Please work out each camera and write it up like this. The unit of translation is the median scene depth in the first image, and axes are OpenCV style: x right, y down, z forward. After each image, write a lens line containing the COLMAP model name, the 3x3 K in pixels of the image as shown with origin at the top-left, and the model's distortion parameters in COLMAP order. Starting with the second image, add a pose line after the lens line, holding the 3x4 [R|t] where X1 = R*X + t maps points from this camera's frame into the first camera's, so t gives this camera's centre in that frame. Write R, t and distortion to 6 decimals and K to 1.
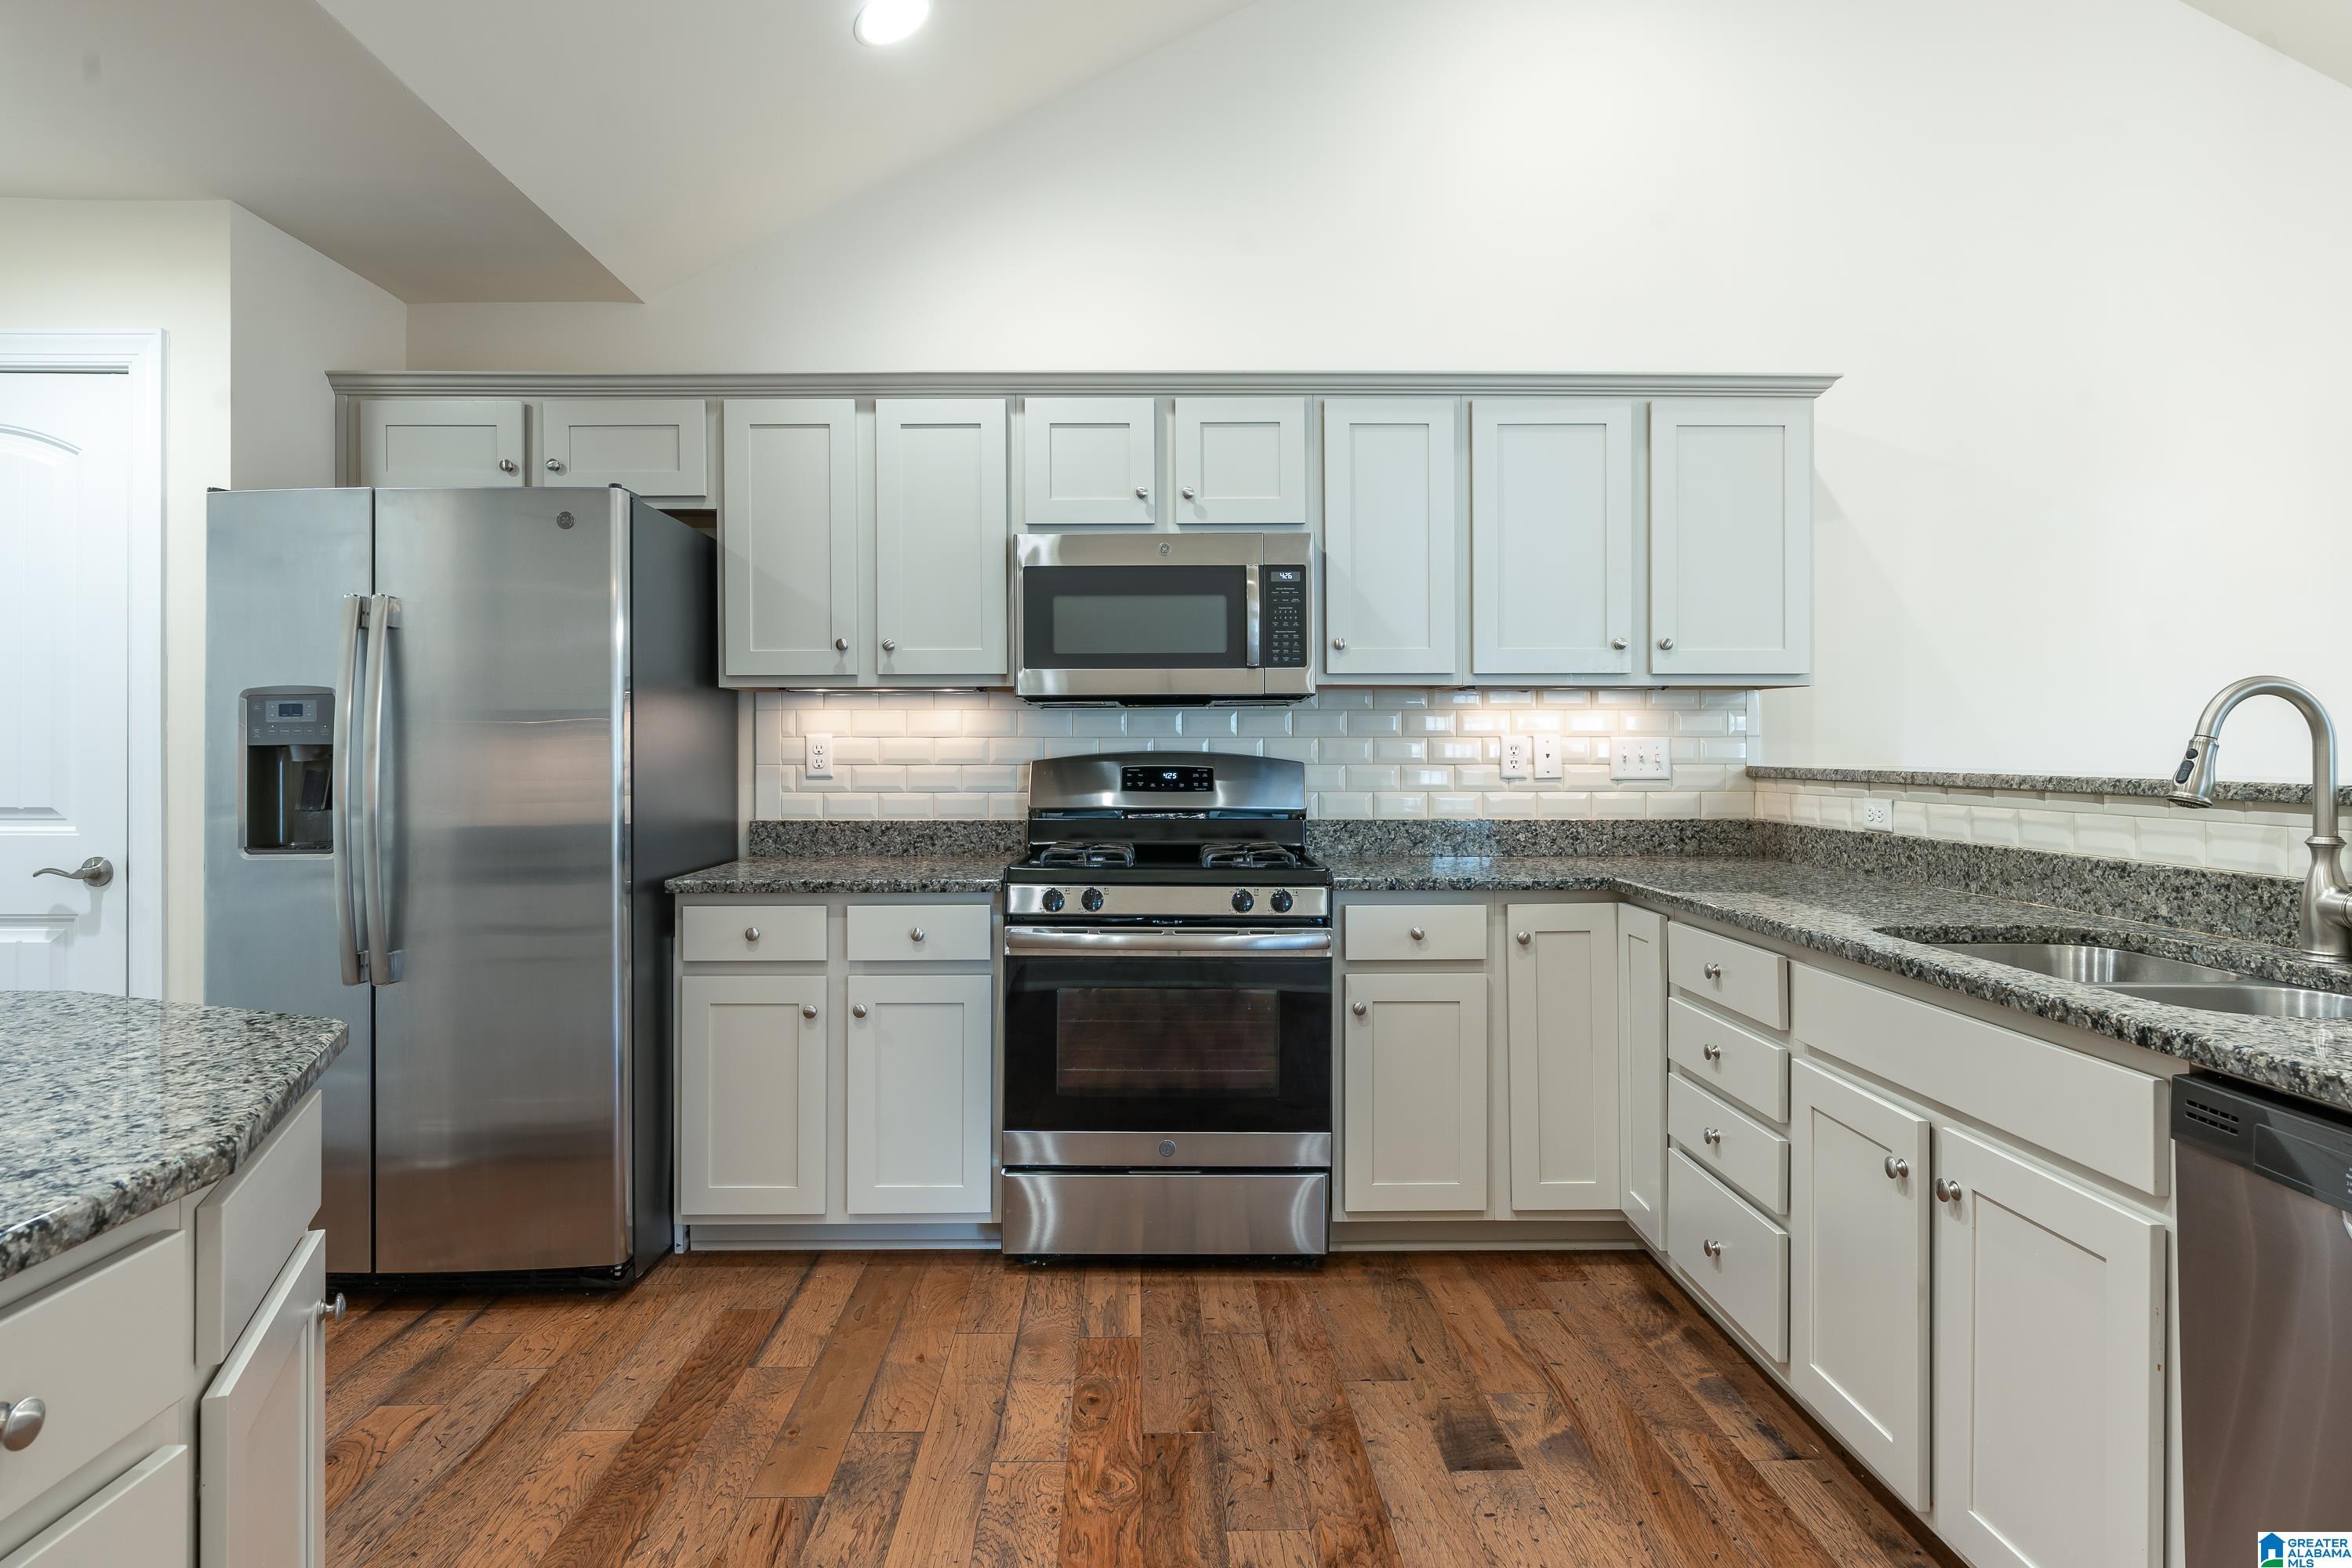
lens RADIAL K [[1321.5, 0, 1171.8], [0, 1321.5, 735.9], [0, 0, 1]] dist [-0.004984, 0.001899]
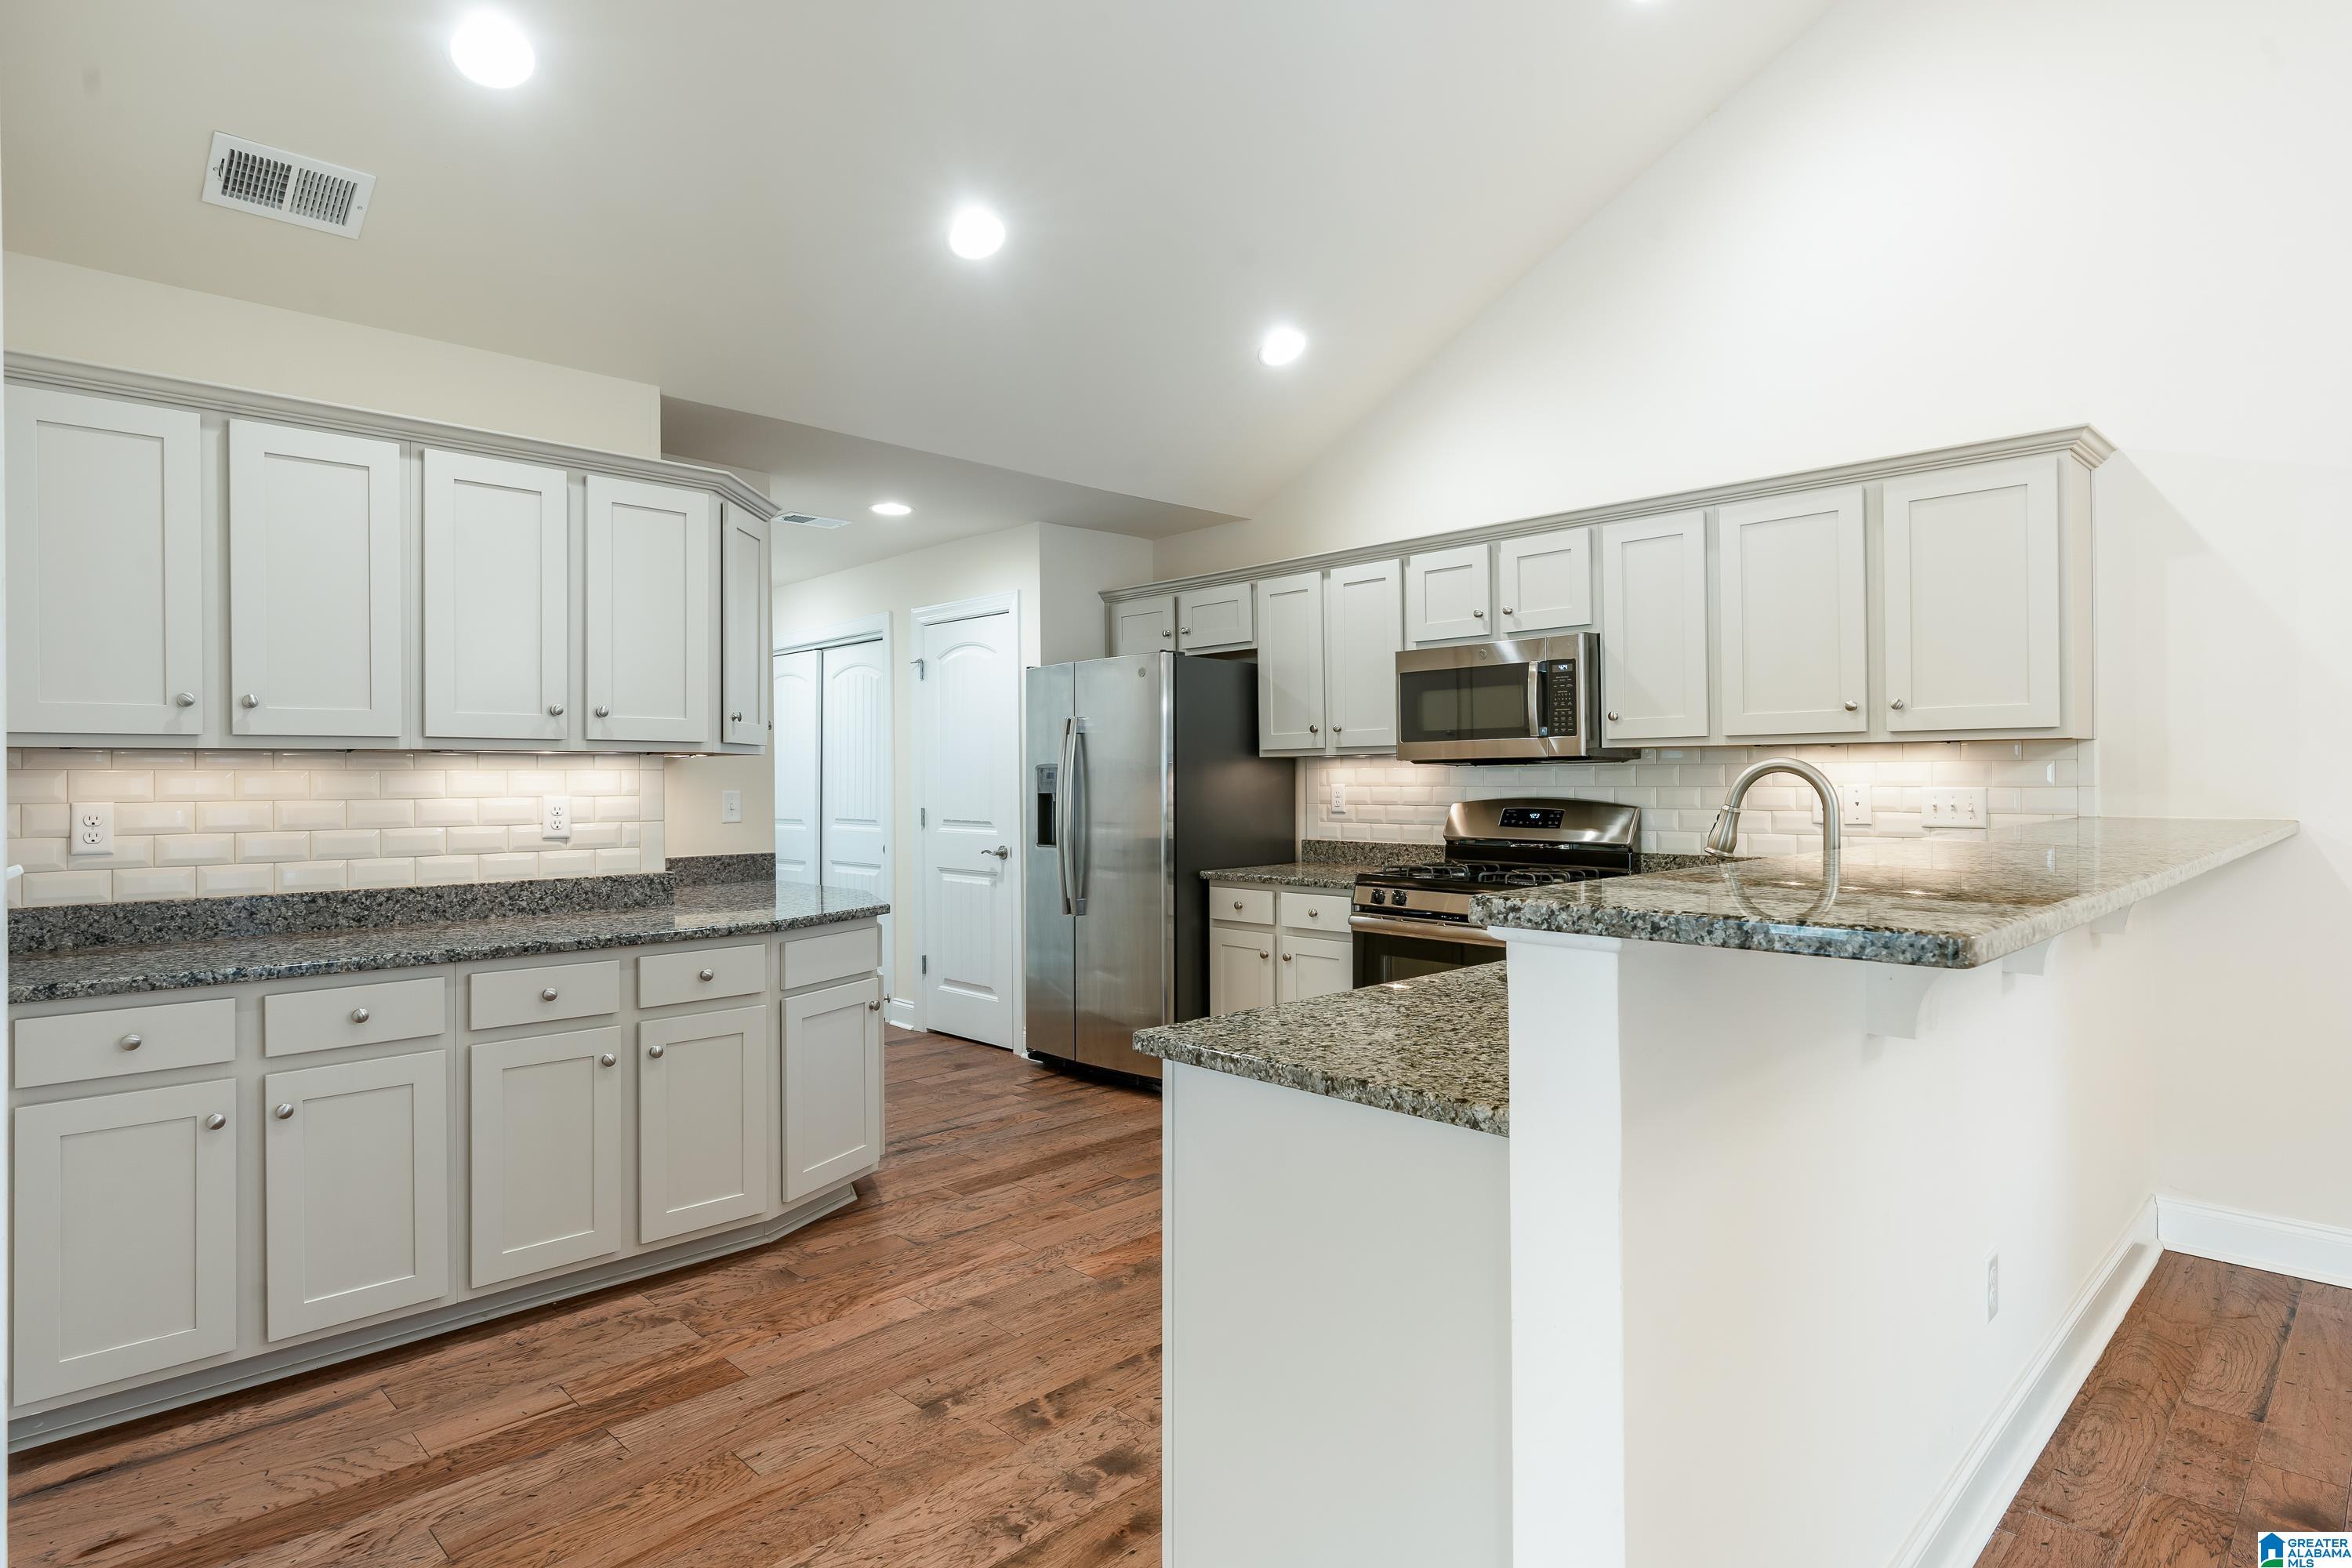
lens RADIAL K [[1264.5, 0, 1177.2], [0, 1264.5, 770.2], [0, 0, 1]] dist [0.002001, -0.000333]
pose [[0.685211, -0.007357, -0.728307, 0.803966], [0.012061, 0.999926, 0.001247, -0.025745], [0.728245, -0.009639, 0.685250, -0.165238]]
